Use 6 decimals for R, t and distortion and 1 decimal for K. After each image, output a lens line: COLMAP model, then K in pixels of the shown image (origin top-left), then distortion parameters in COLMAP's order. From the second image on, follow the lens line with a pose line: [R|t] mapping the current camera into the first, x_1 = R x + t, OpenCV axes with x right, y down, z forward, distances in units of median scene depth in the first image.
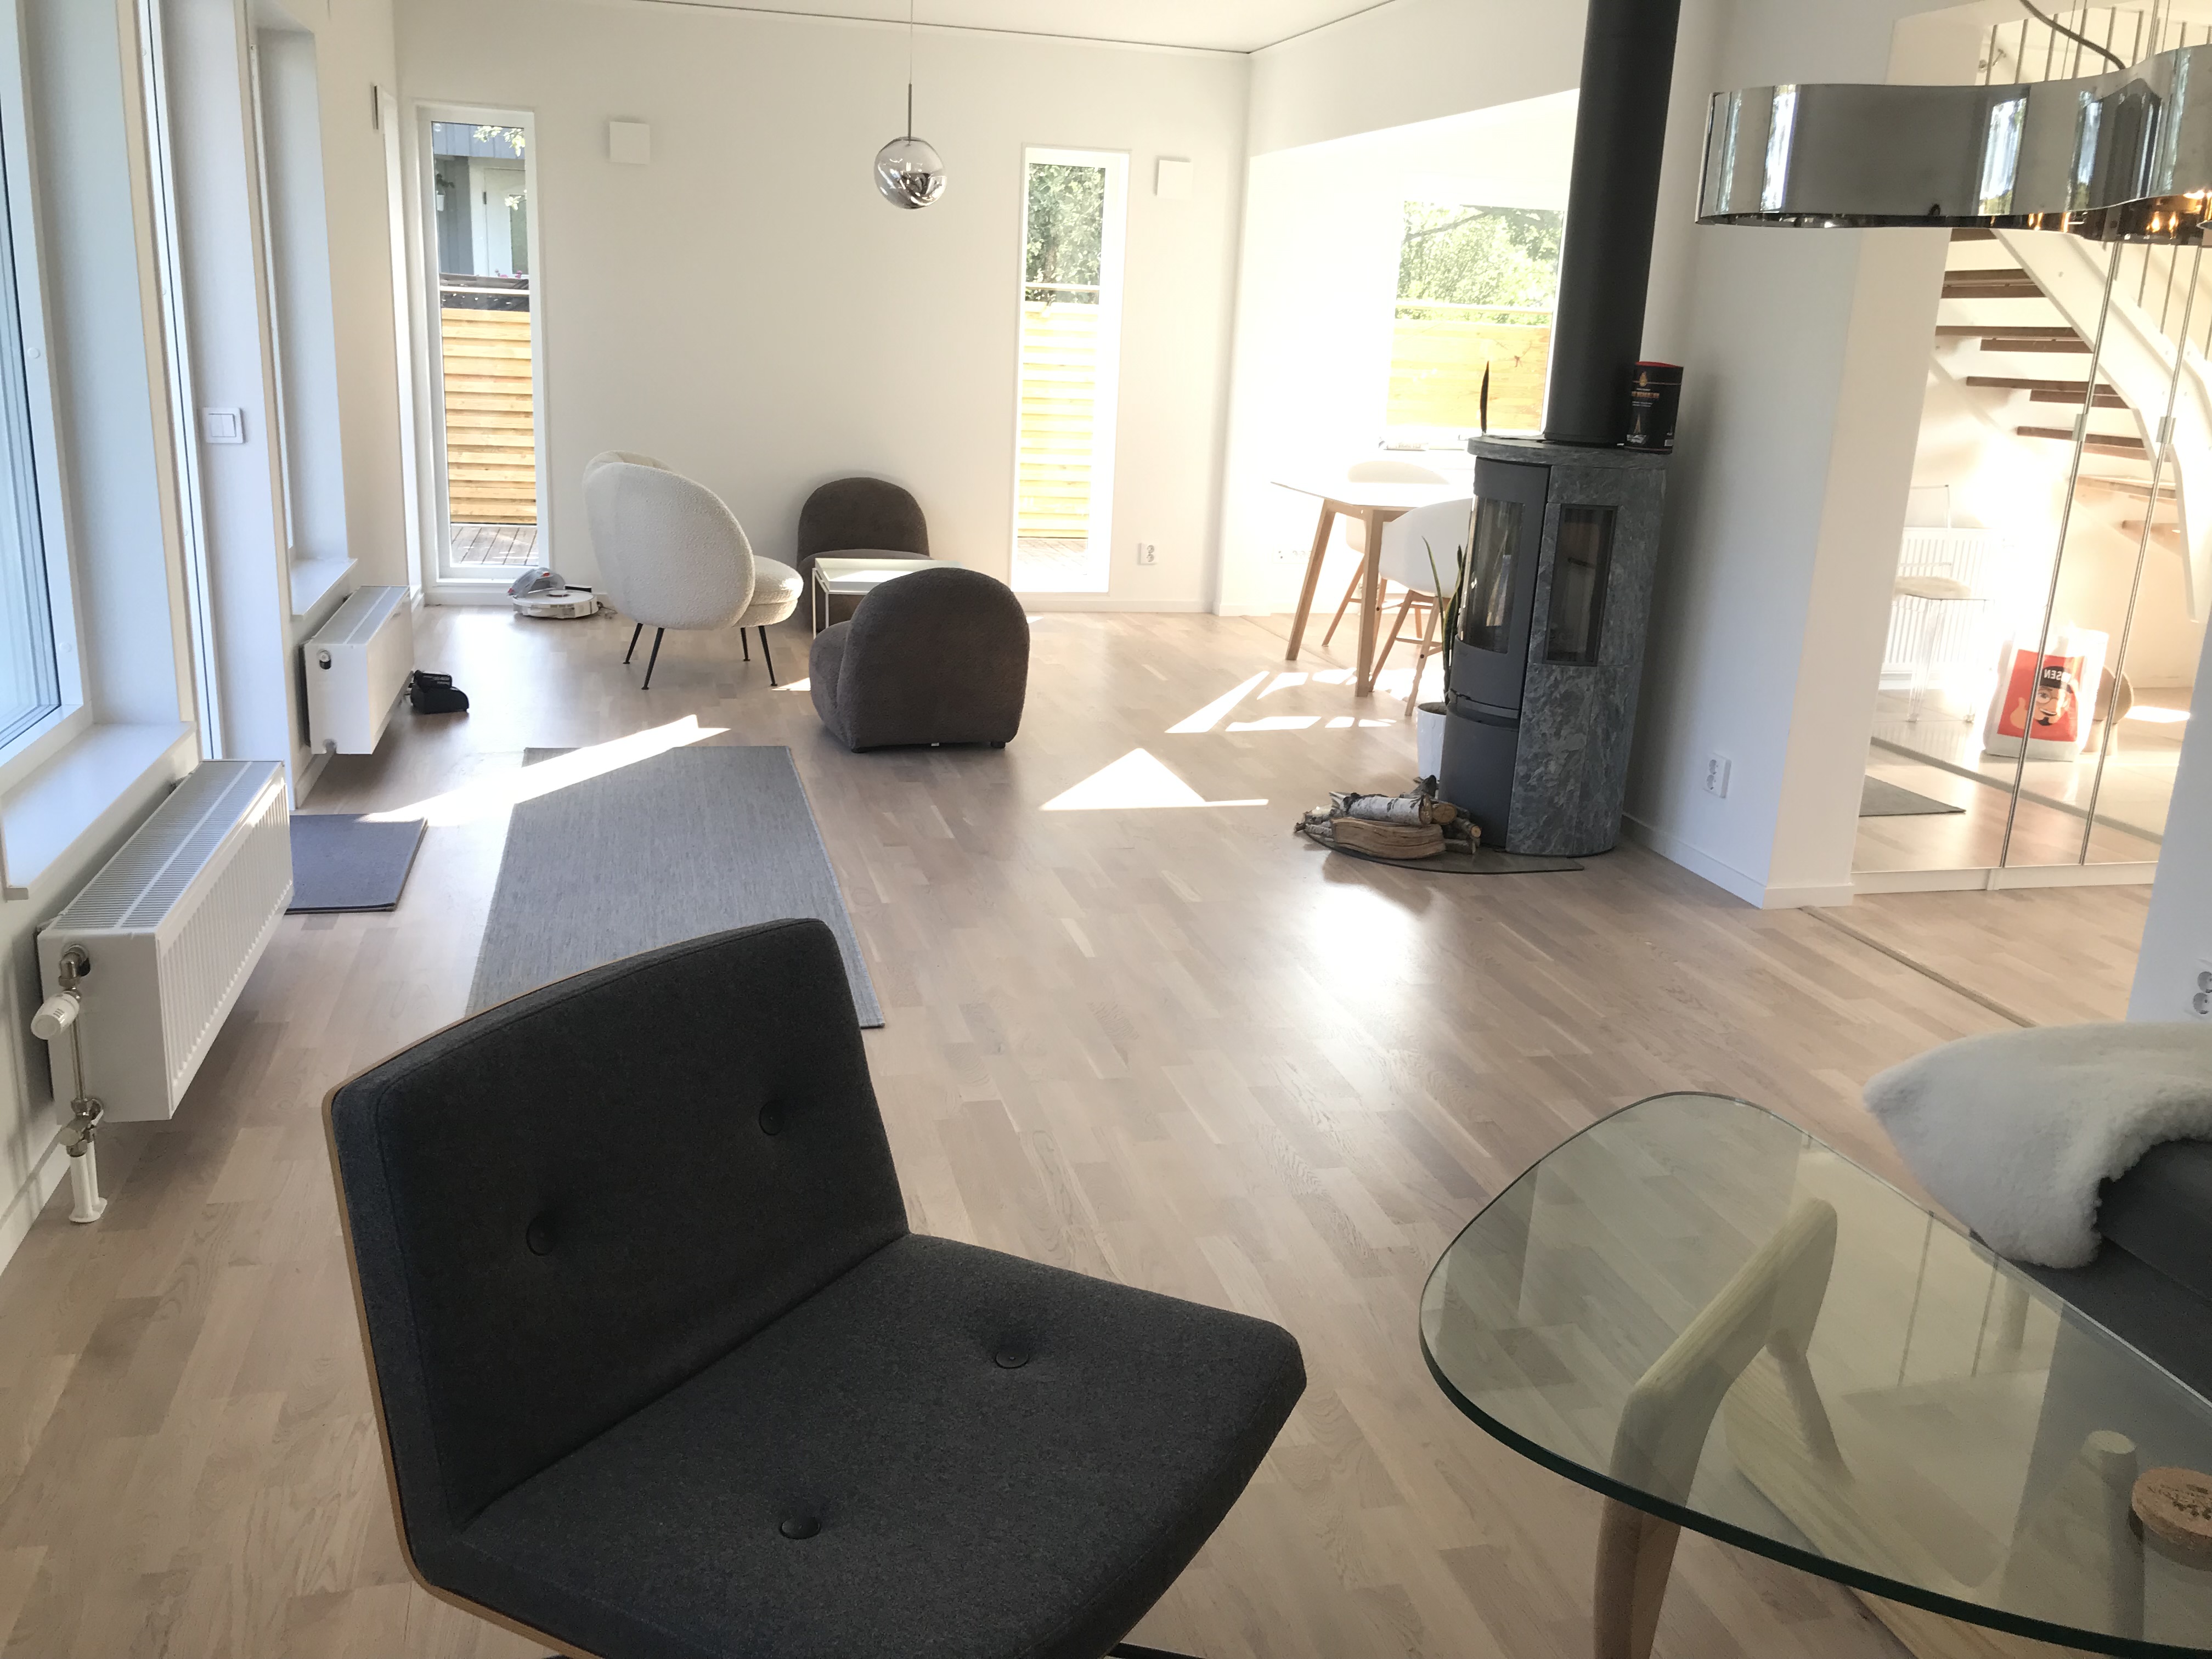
lens RADIAL K [[1800.4, 0, 1106.0], [0, 1800.4, 829.5], [0, 0, 1]] dist [0.082471, -0.138804]
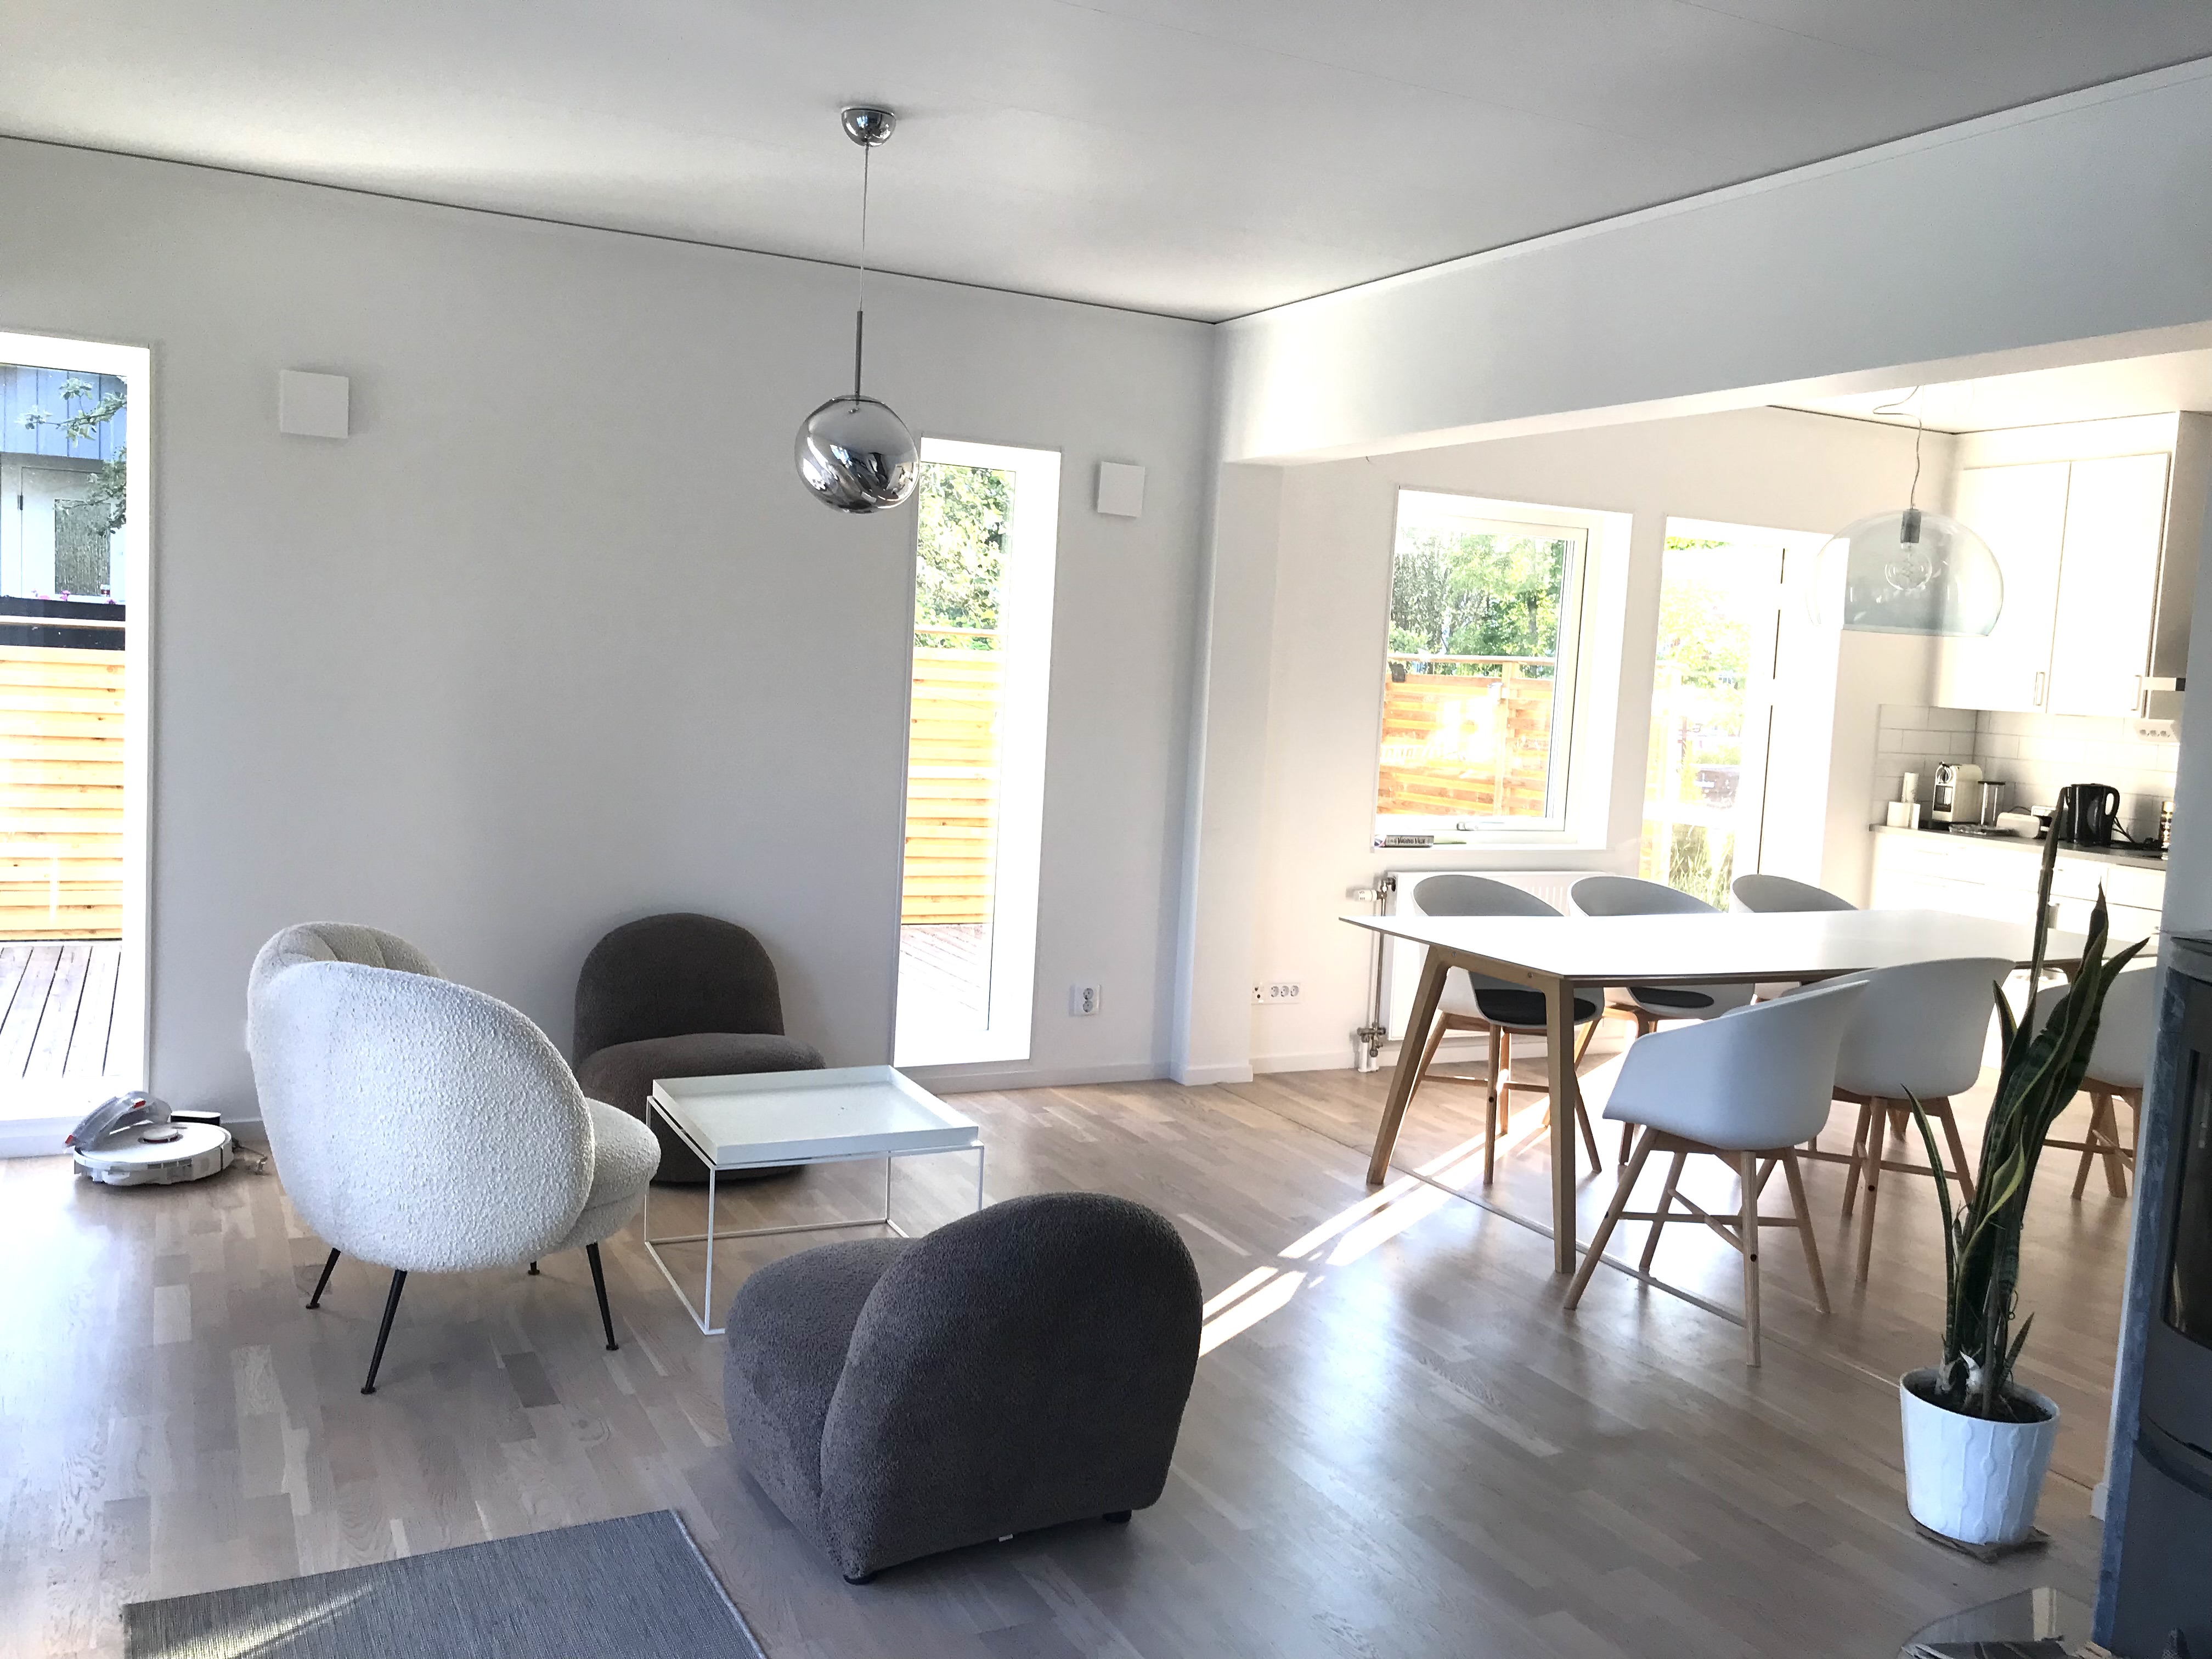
lens RADIAL K [[1800.4, 0, 1106.0], [0, 1800.4, 829.5], [0, 0, 1]] dist [0.082471, -0.138804]
pose [[0.975830, -0.006693, 0.218428, -0.137722], [0.043215, 0.985703, -0.162858, -0.119999], [-0.214215, 0.168361, 0.962168, 0.372055]]
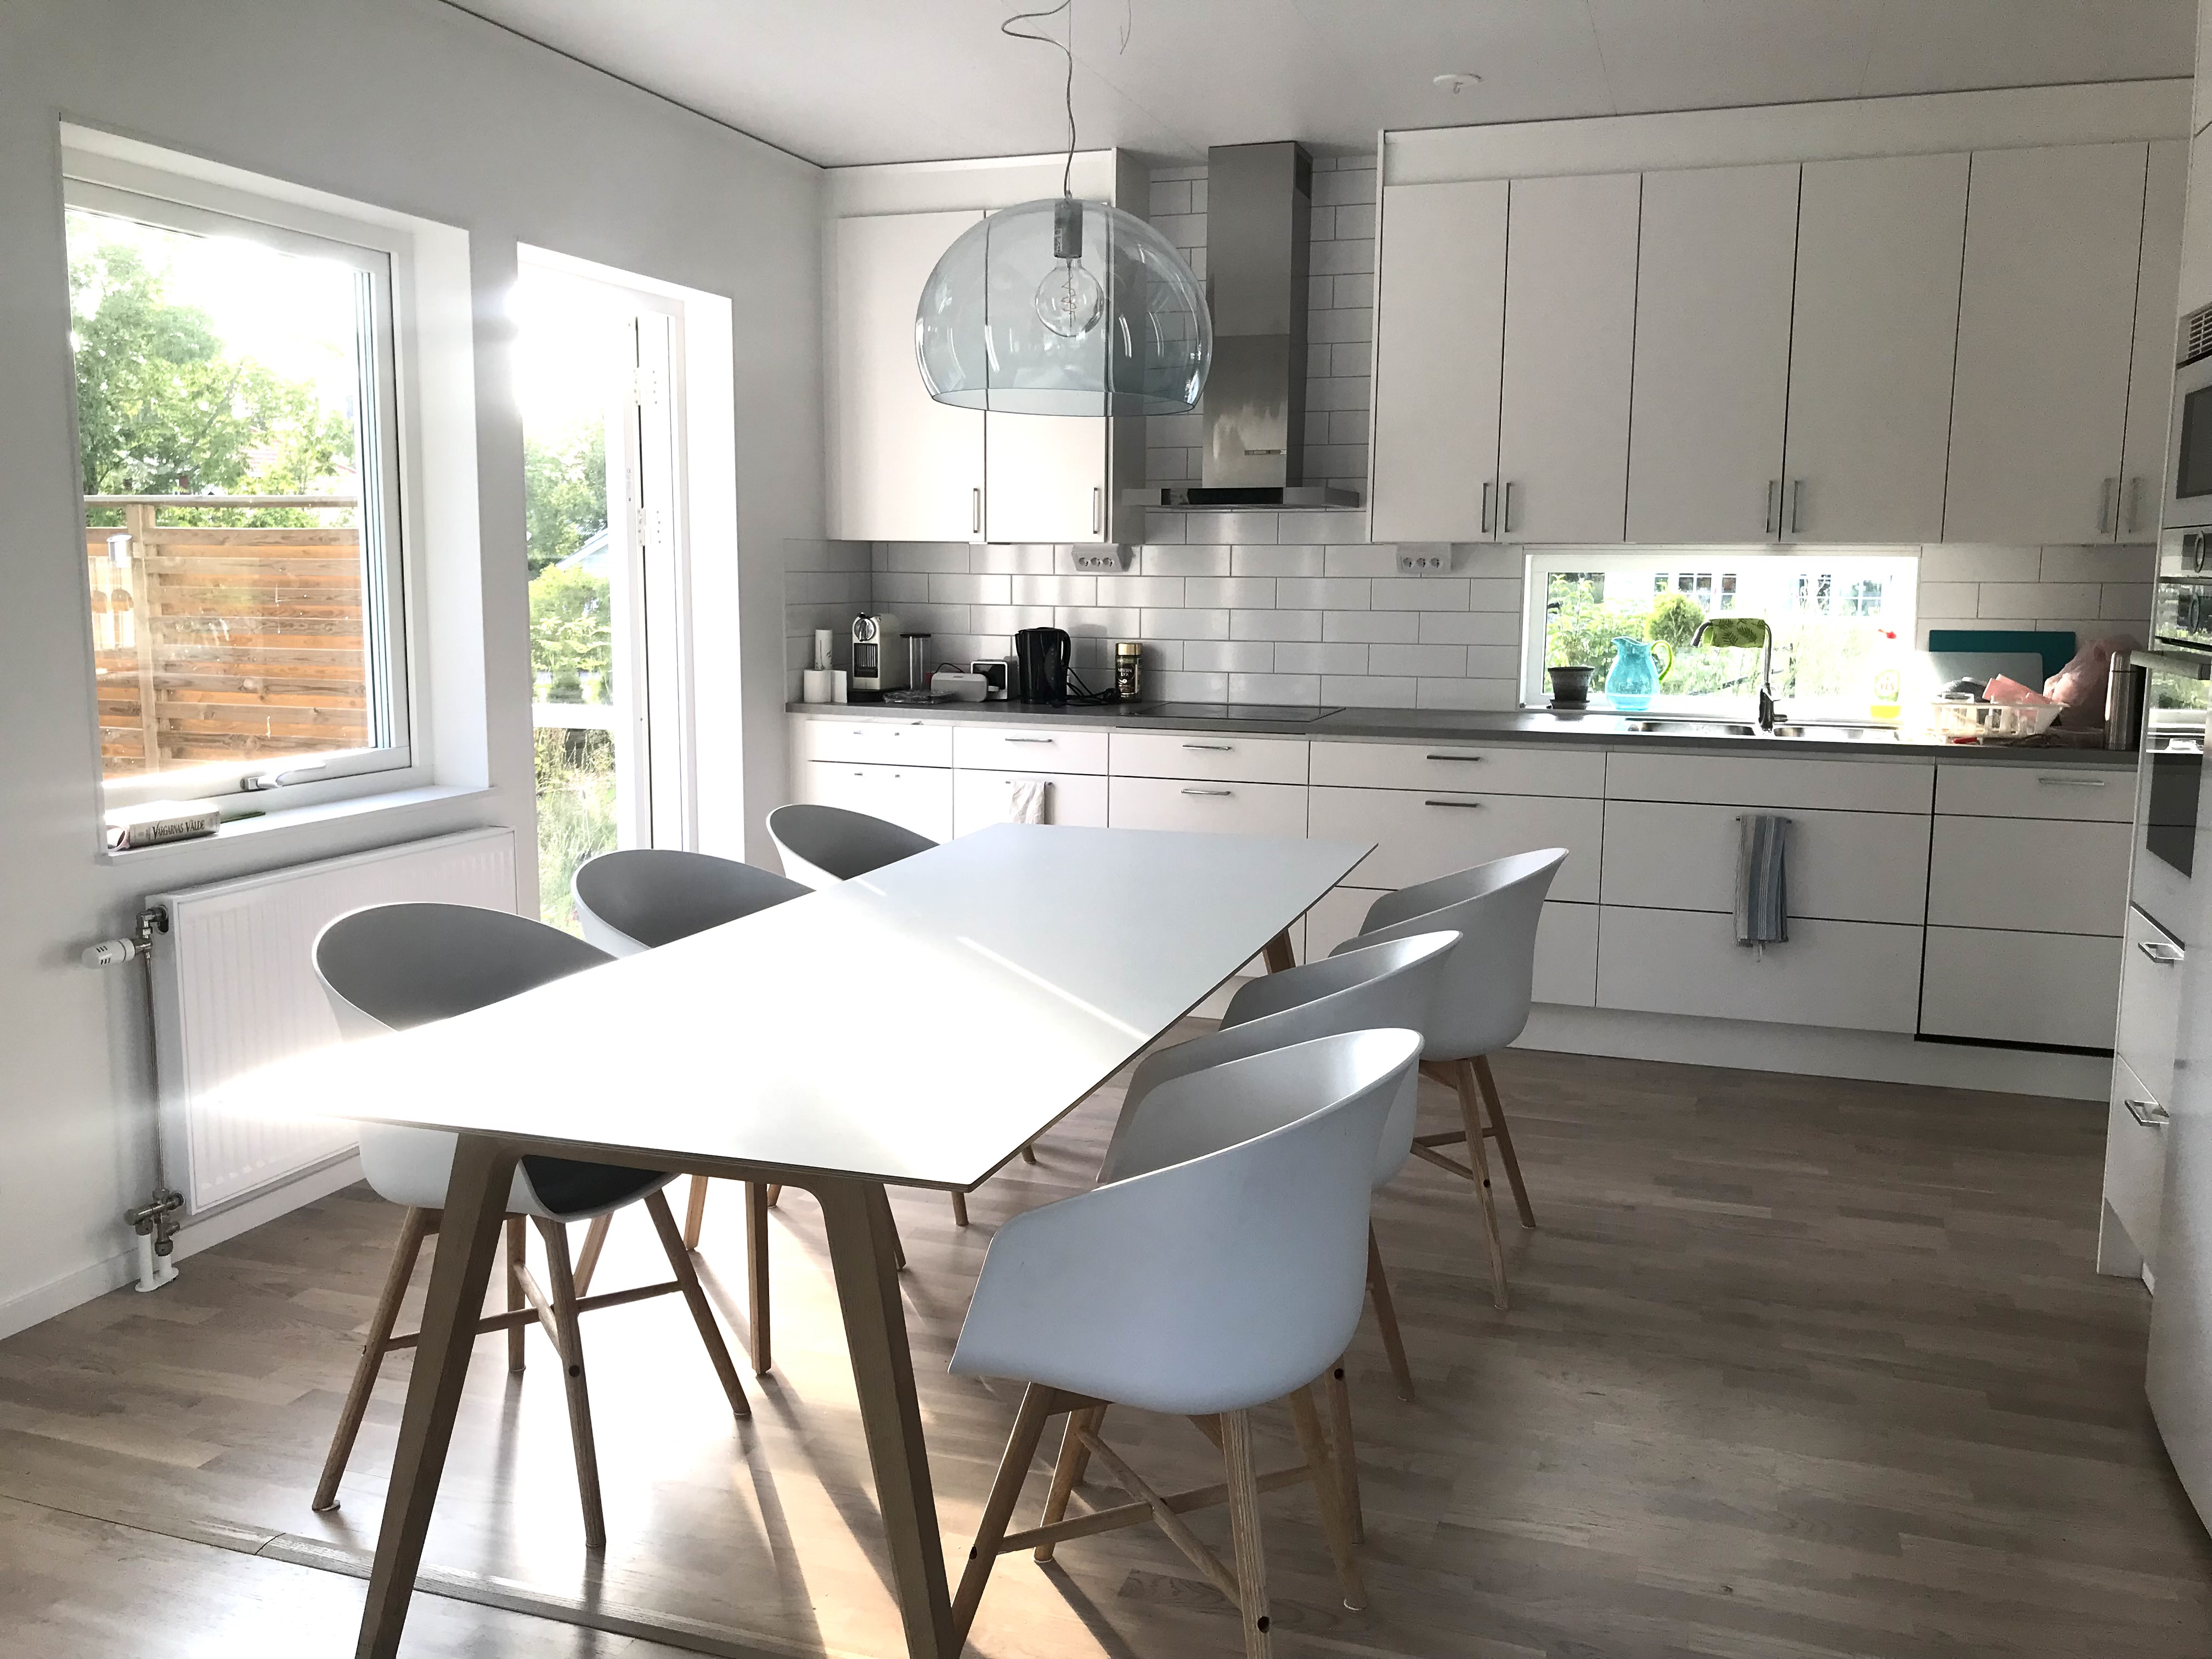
lens RADIAL K [[1800.4, 0, 1106.0], [0, 1800.4, 829.5], [0, 0, 1]] dist [0.082471, -0.138804]
pose [[0.548386, -0.152807, 0.822145, -0.069015], [0.235771, 0.971529, 0.023309, -0.186344], [-0.802300, 0.181056, 0.568800, 0.655609]]
